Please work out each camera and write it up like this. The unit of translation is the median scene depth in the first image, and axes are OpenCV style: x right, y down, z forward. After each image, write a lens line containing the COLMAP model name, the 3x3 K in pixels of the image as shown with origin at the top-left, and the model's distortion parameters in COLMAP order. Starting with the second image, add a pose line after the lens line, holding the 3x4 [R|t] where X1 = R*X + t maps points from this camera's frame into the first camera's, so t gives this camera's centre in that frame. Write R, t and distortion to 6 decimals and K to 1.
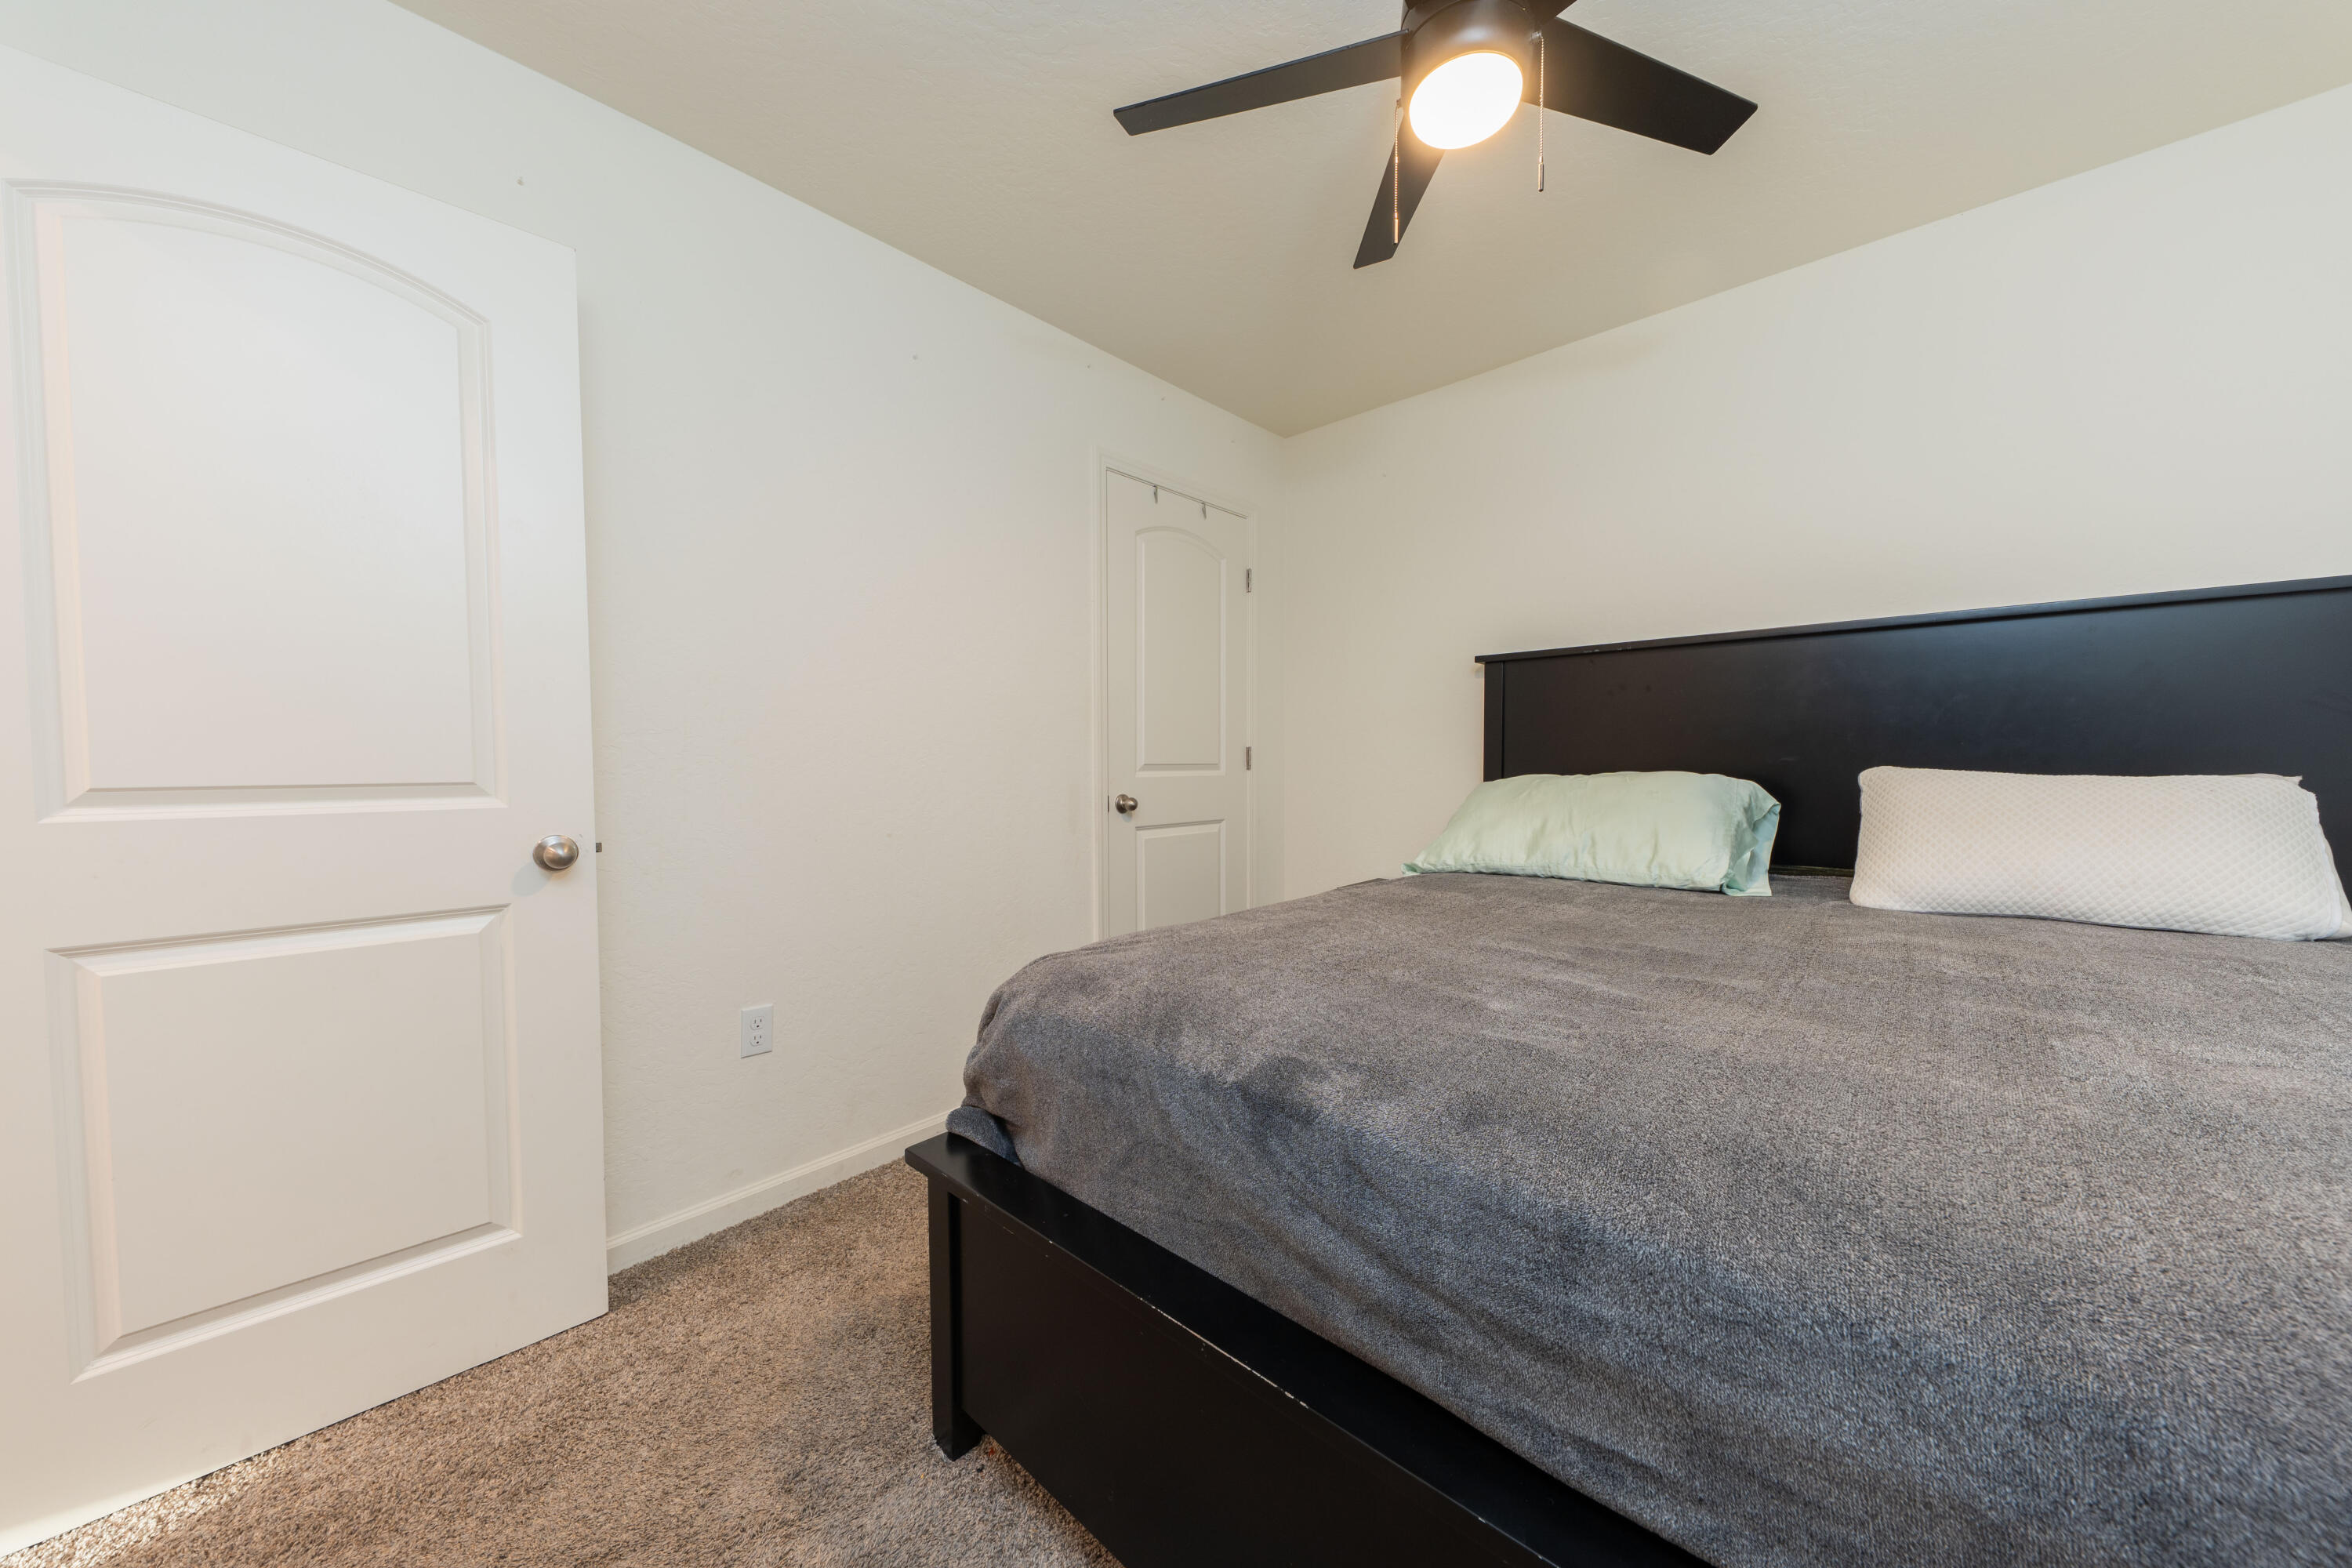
lens RADIAL K [[814.2, 0, 1175.7], [0, 814.2, 790.9], [0, 0, 1]] dist [0.014525, -0.000059]
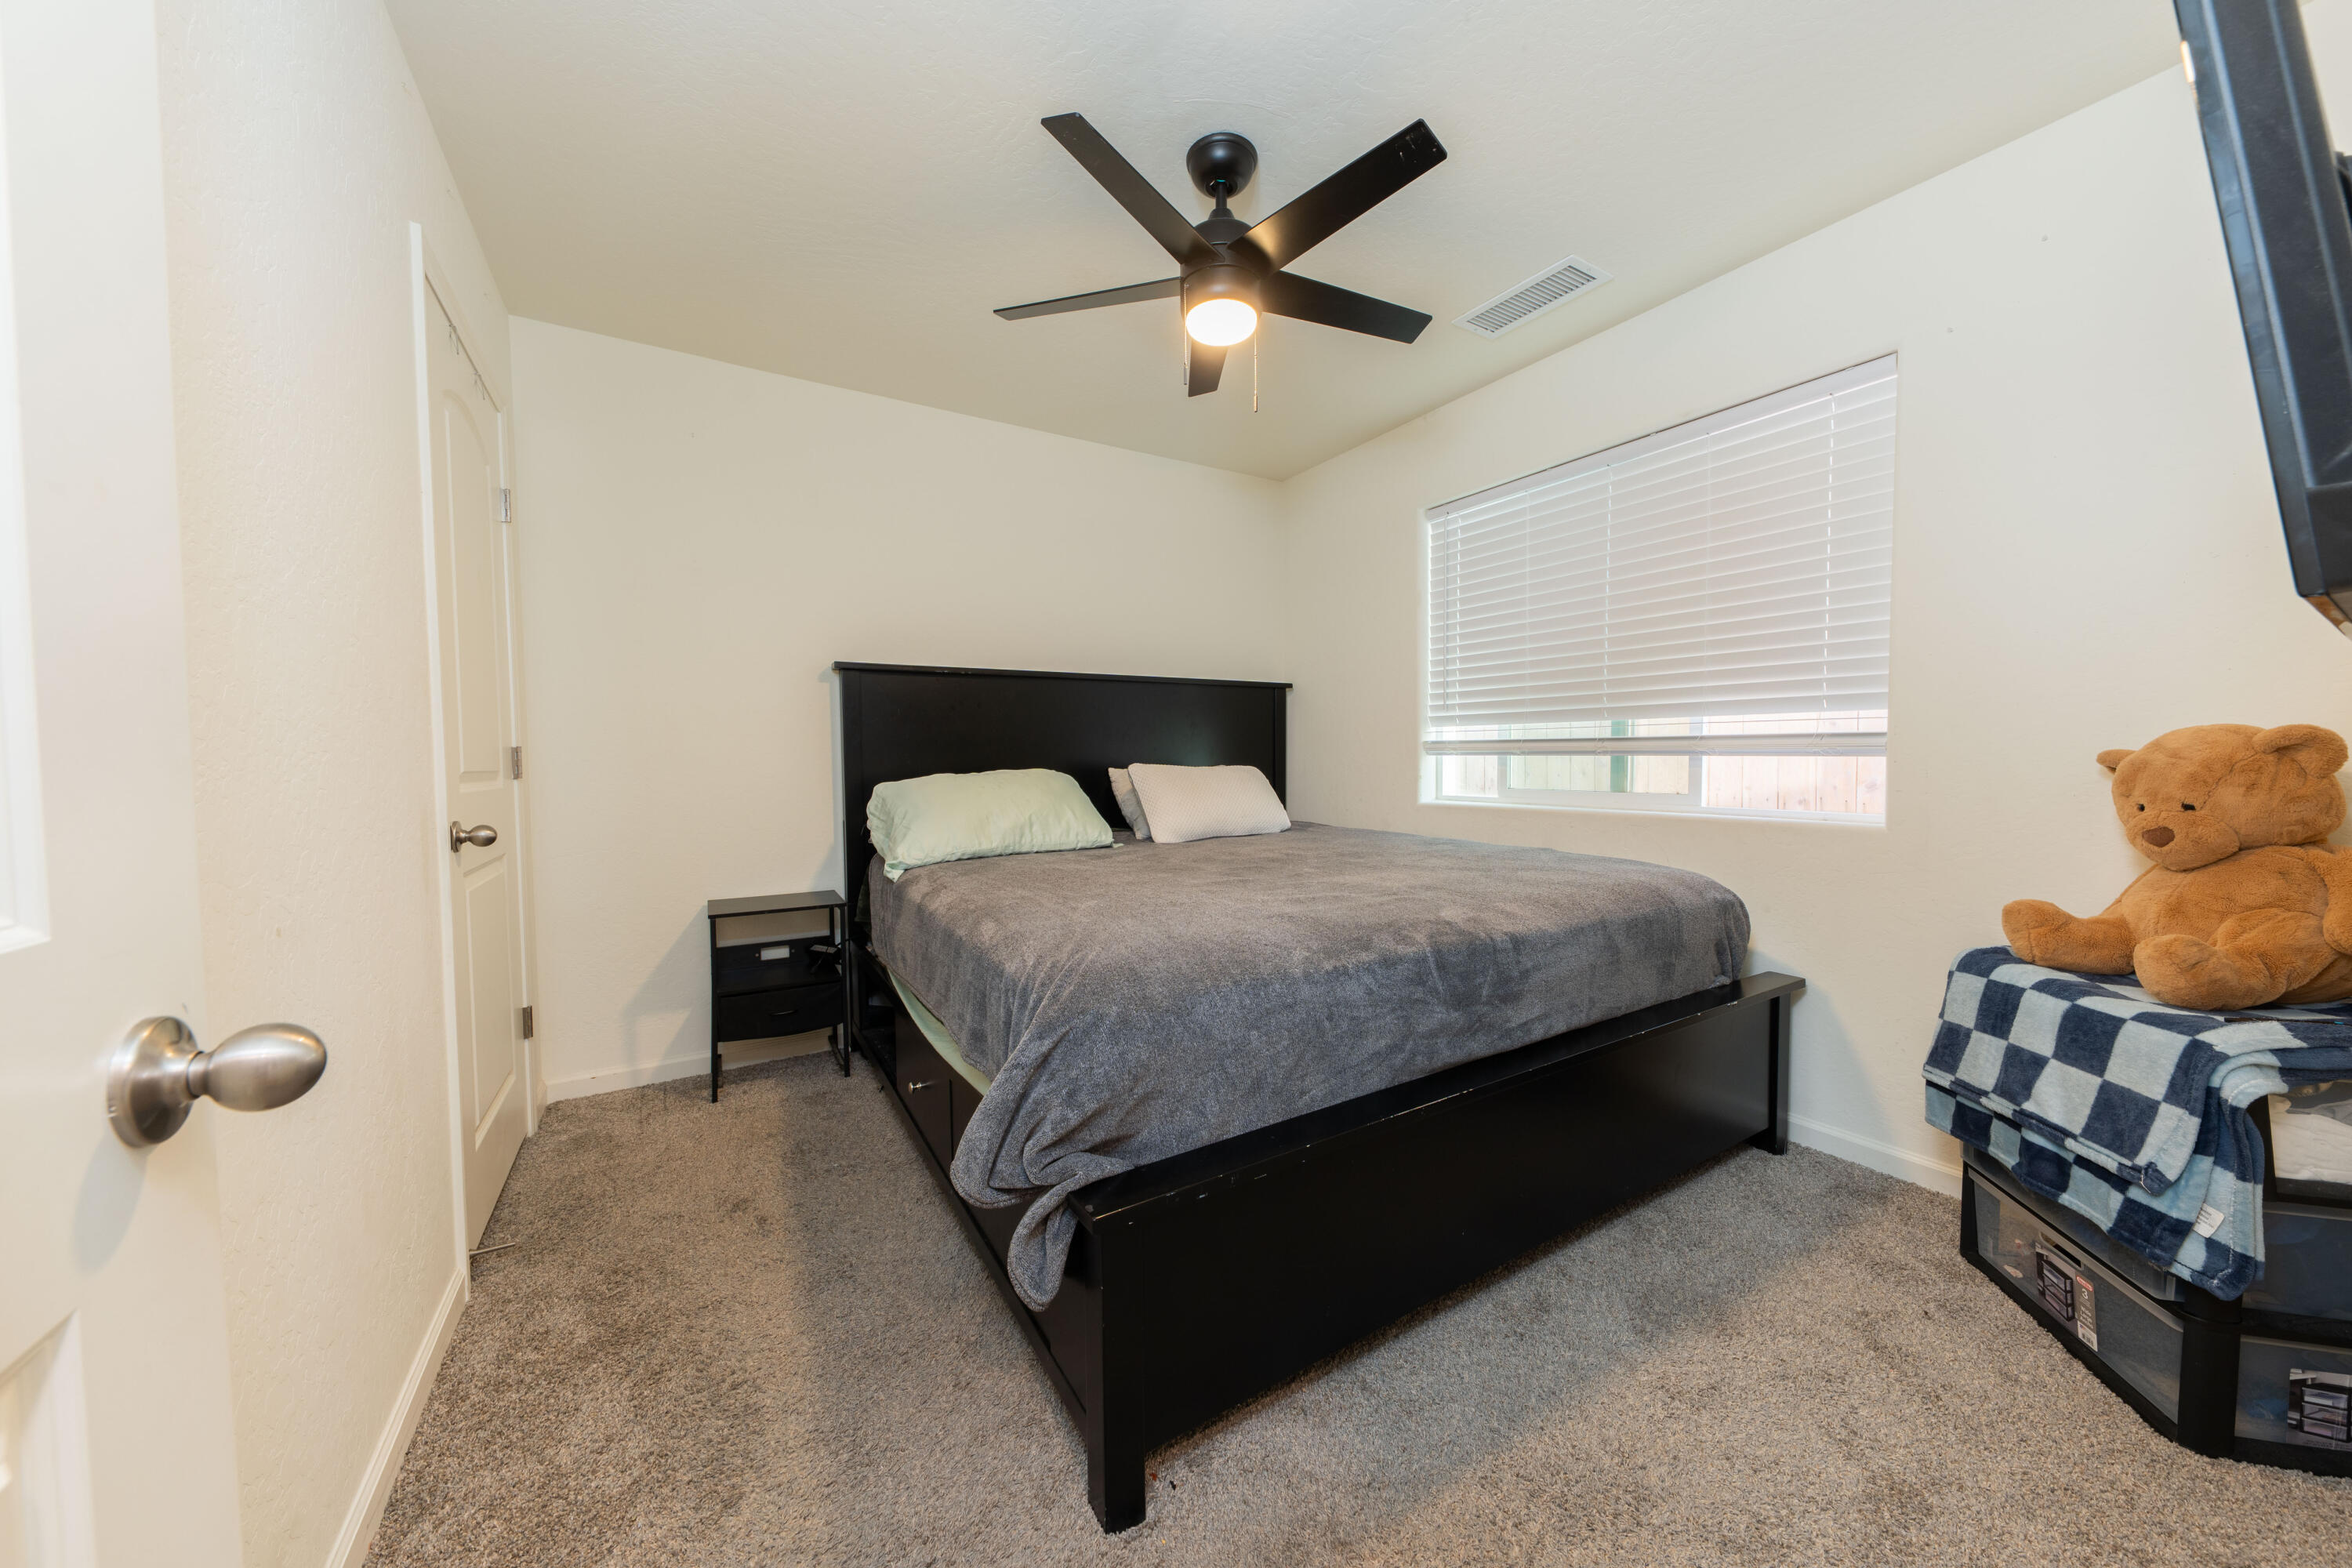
lens RADIAL K [[803.9, 0, 1184.2], [0, 803.9, 783.6], [0, 0, 1]] dist [0.021294, -0.000029]
pose [[0.262761, -0.029469, 0.964411, -0.723053], [0.045914, 0.998783, 0.018009, -0.013458], [-0.963768, 0.039548, 0.263794, 0.443121]]
